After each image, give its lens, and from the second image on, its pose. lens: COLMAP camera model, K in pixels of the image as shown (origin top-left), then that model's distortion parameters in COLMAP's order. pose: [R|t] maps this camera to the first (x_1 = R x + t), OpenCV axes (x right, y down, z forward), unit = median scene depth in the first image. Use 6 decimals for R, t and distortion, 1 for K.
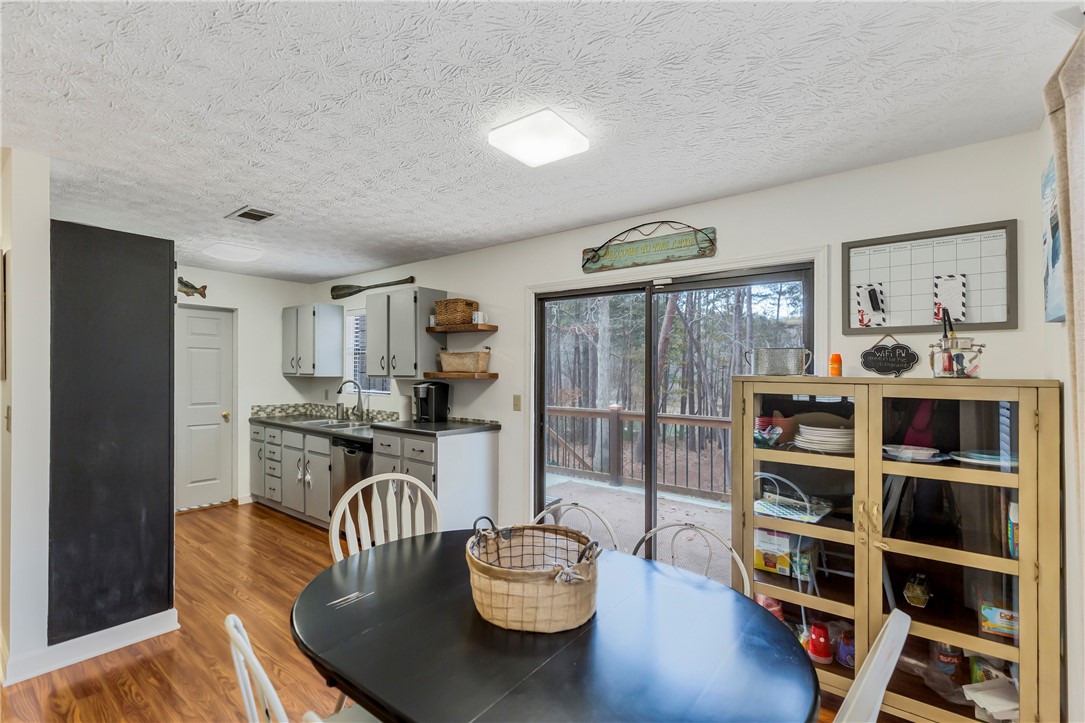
lens RADIAL K [[485.4, 0, 538.3], [0, 485.4, 370.1], [0, 0, 1]] dist [-0.002213, -0.000951]
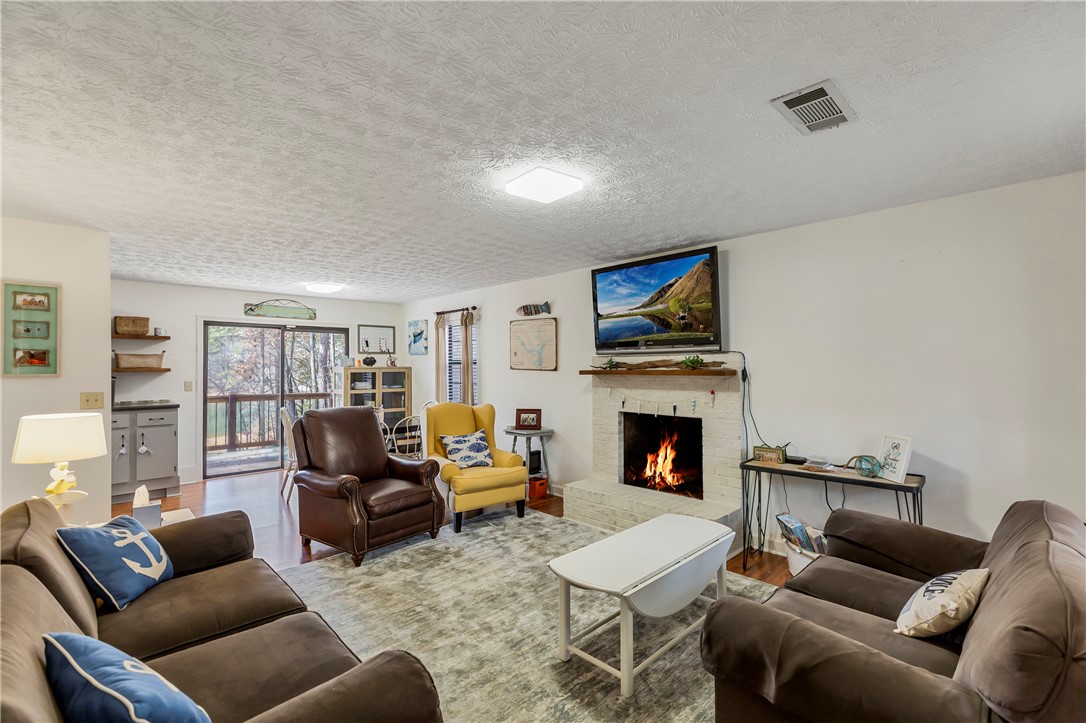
lens RADIAL K [[493.8, 0, 533.5], [0, 493.8, 367.0], [0, 0, 1]] dist [0.001043, -0.000018]
pose [[0.165108, -0.010605, 0.986219, -1.930341], [0.003251, 0.999943, 0.010208, -0.011539], [-0.986270, 0.001520, 0.165133, -0.534488]]
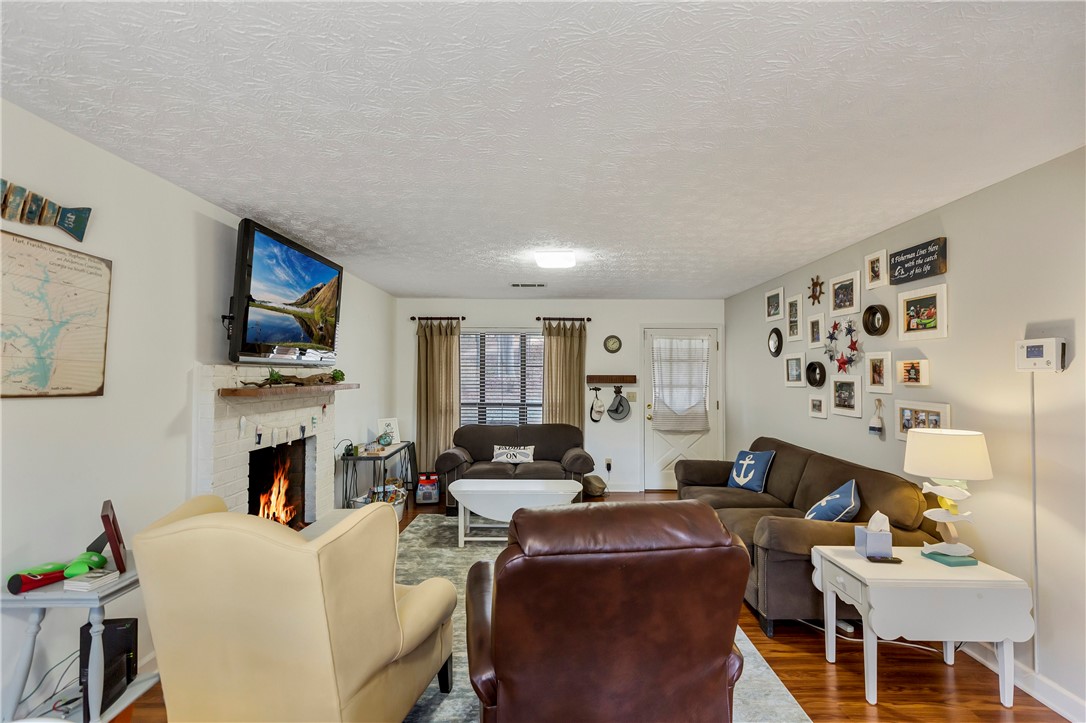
lens RADIAL K [[489.8, 0, 542.9], [0, 489.8, 365.6], [0, 0, 1]] dist [-0.000305, -0.000507]
pose [[-0.792065, -0.023087, -0.610000, -0.179840], [-0.008241, 0.999598, -0.027132, -0.007818], [0.610381, -0.016463, -0.791937, 0.638345]]
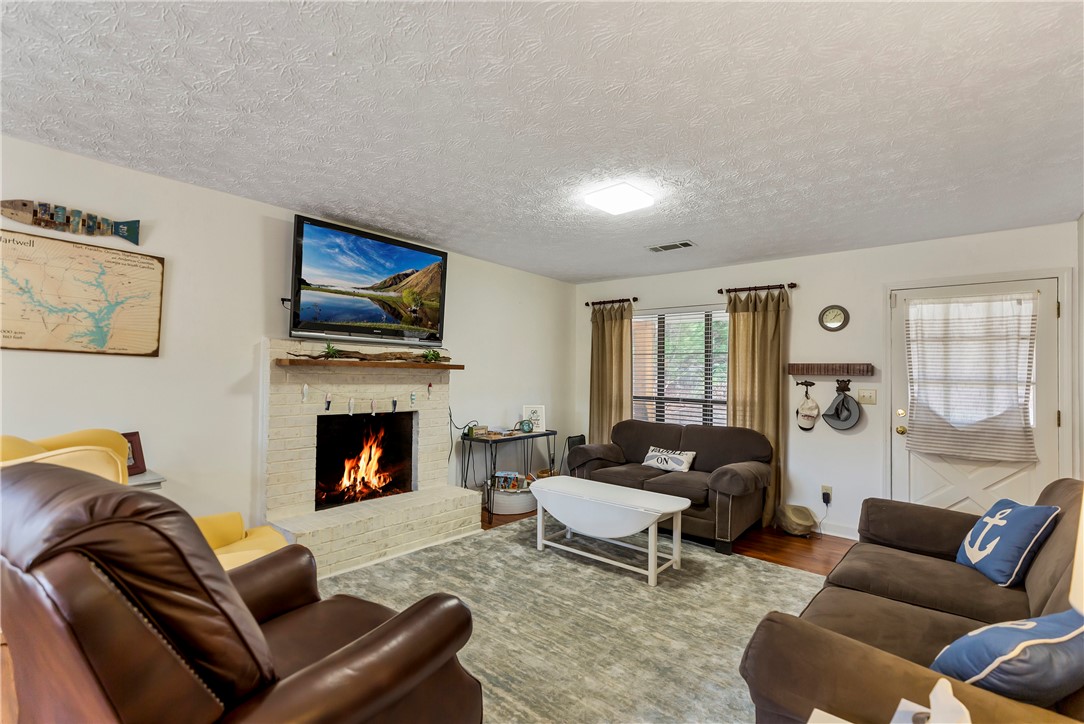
lens RADIAL K [[490.0, 0, 538.4], [0, 490.0, 366.8], [0, 0, 1]] dist [0.005588, -0.000044]
pose [[-0.998612, -0.029369, 0.043725, -0.905440], [-0.030319, 0.999315, -0.021216, 0.039165], [-0.043072, -0.022512, -0.998818, 0.626397]]
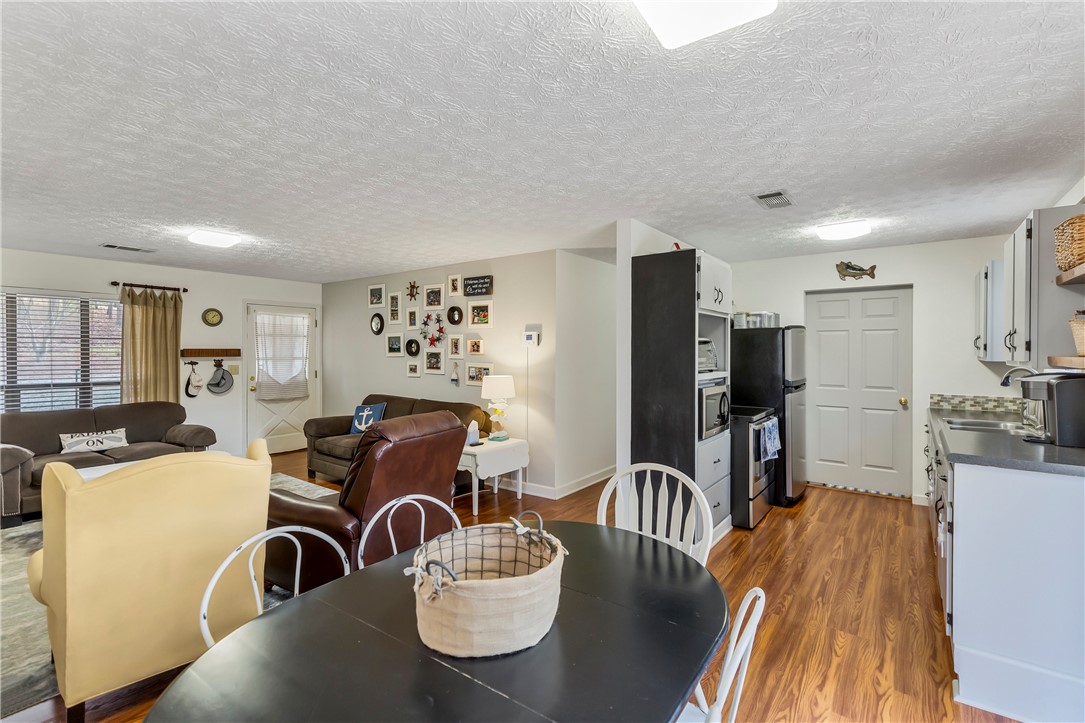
lens RADIAL K [[485.4, 0, 554.6], [0, 485.4, 353.1], [0, 0, 1]] dist [0.000454, 0.000170]
pose [[0.039160, -0.002019, -0.999231, 0.419055], [0.003346, 0.999993, -0.001889, 0.000899], [0.999227, -0.003270, 0.039166, 0.525372]]
